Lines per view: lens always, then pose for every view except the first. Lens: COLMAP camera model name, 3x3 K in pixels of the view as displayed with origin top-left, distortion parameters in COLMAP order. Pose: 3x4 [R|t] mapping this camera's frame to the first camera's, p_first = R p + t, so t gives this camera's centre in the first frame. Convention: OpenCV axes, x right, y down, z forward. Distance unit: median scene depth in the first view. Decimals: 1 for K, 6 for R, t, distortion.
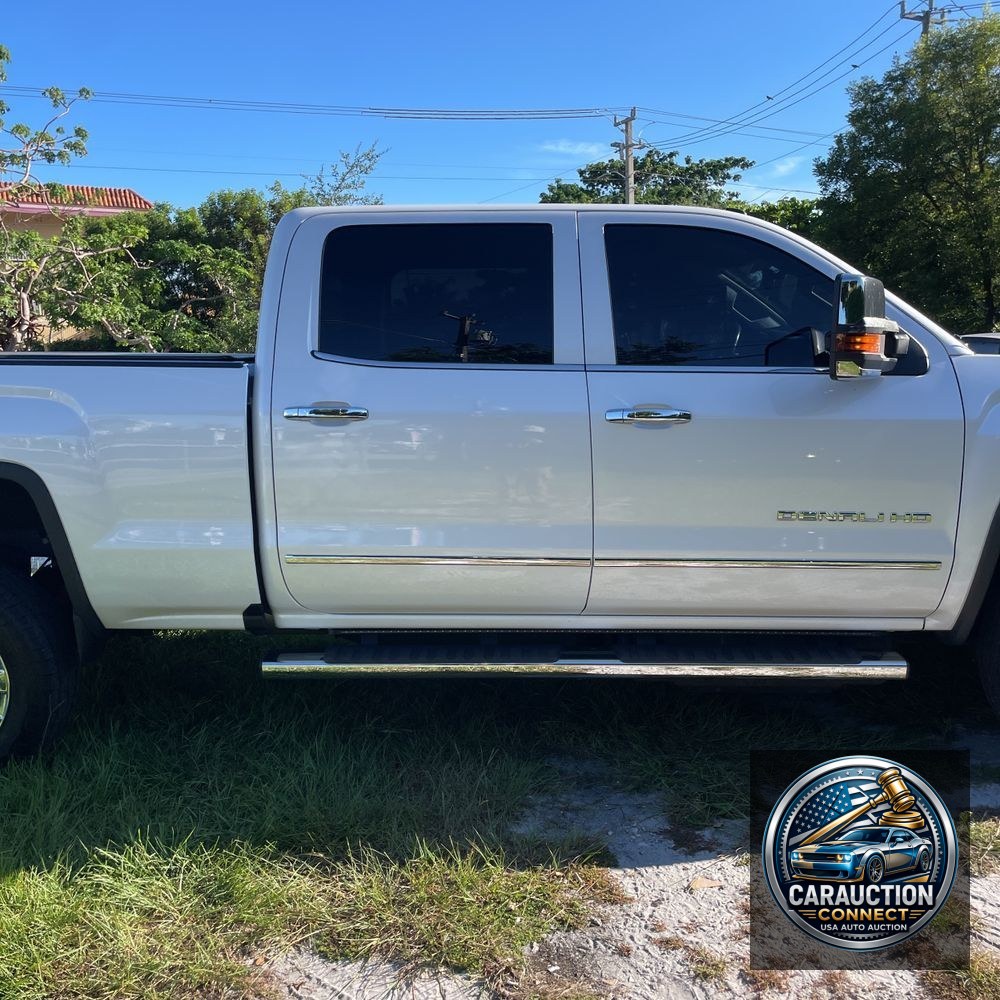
lens RADIAL K [[1009.8, 0, 510.1], [0, 1009.8, 481.0], [0, 0, 1]] dist [0.104166, -0.171889]
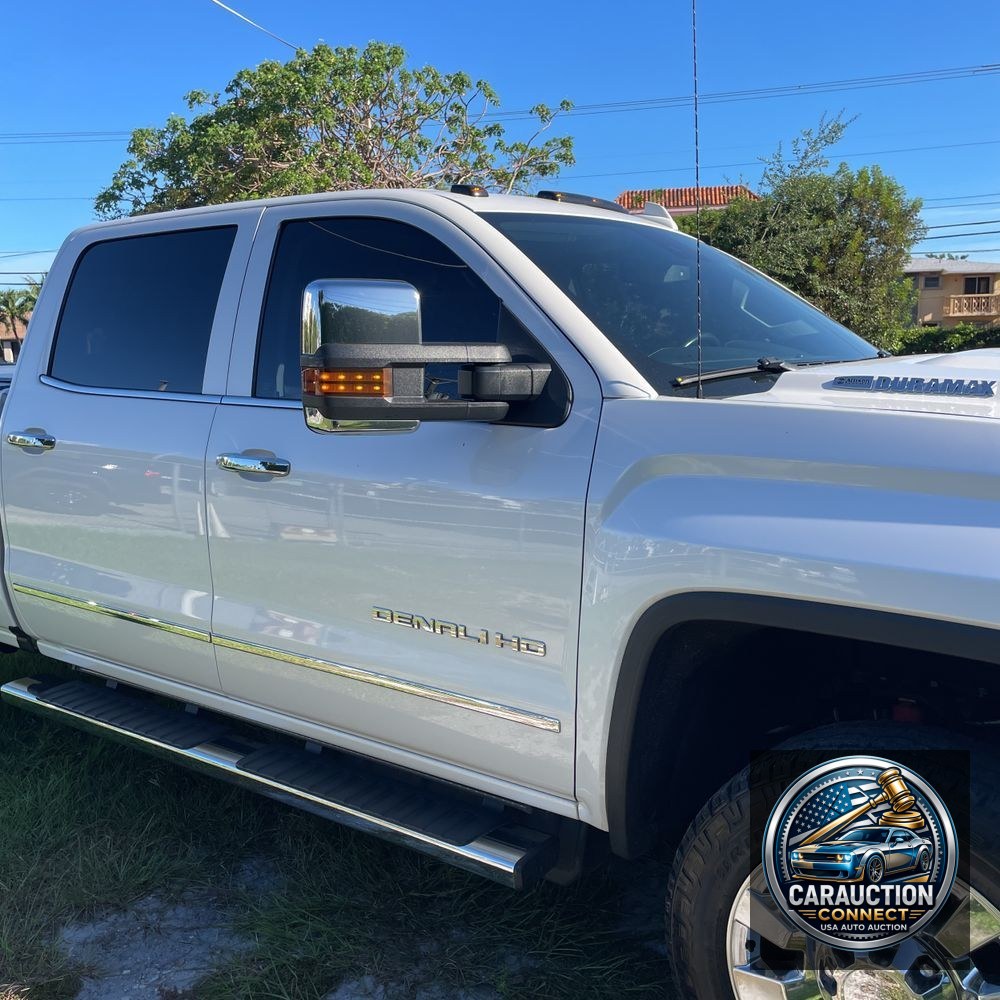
lens RADIAL K [[983.9, 0, 500.0], [0, 983.9, 500.0], [0, 0, 1]] dist [0.086585, -0.146211]
pose [[0.809173, 0.085884, -0.581259, 0.163288], [-0.064932, 0.996271, 0.056811, -0.020405], [0.583971, -0.008227, 0.811733, 0.106462]]
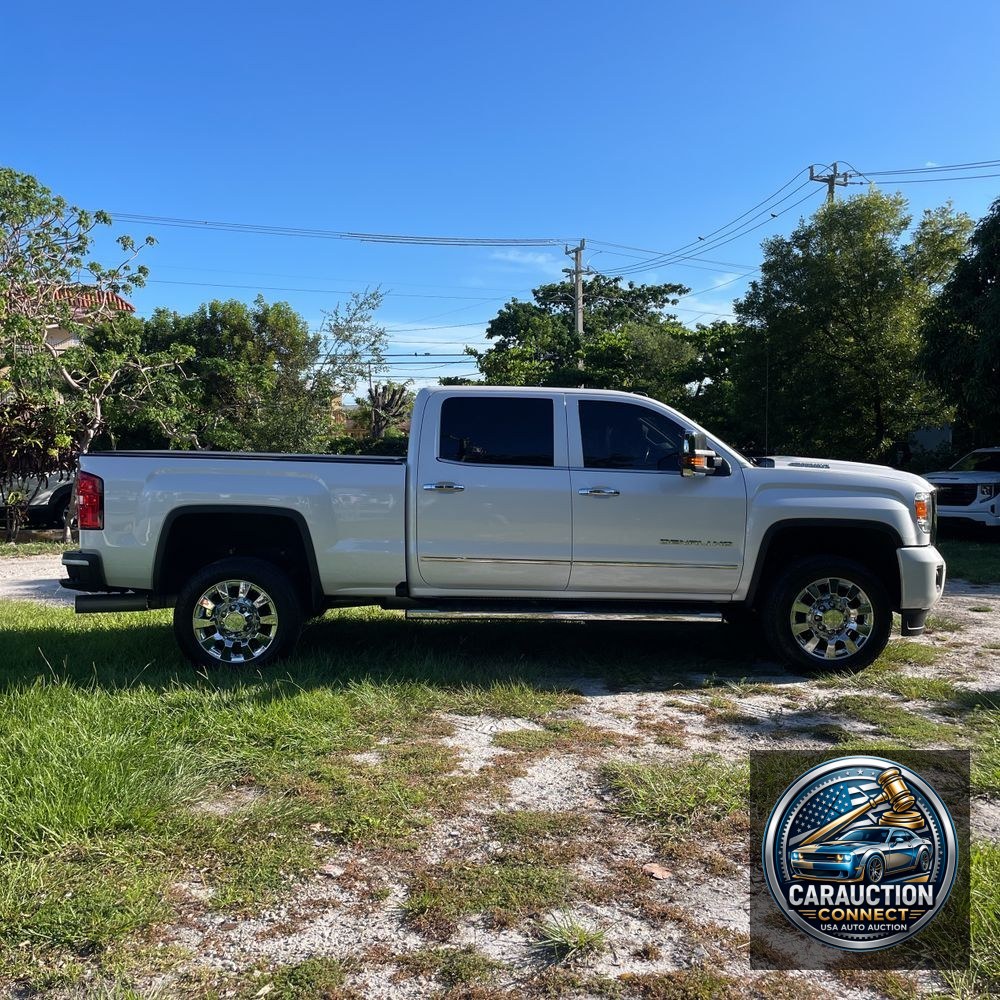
lens RADIAL K [[1009.8, 0, 510.1], [0, 1009.8, 481.0], [0, 0, 1]] dist [0.104166, -0.171889]
pose [[0.998309, 0.023993, 0.052947, -0.033954], [-0.018754, 0.995077, -0.097311, 0.025515], [-0.055022, 0.096153, 0.993845, -0.227984]]
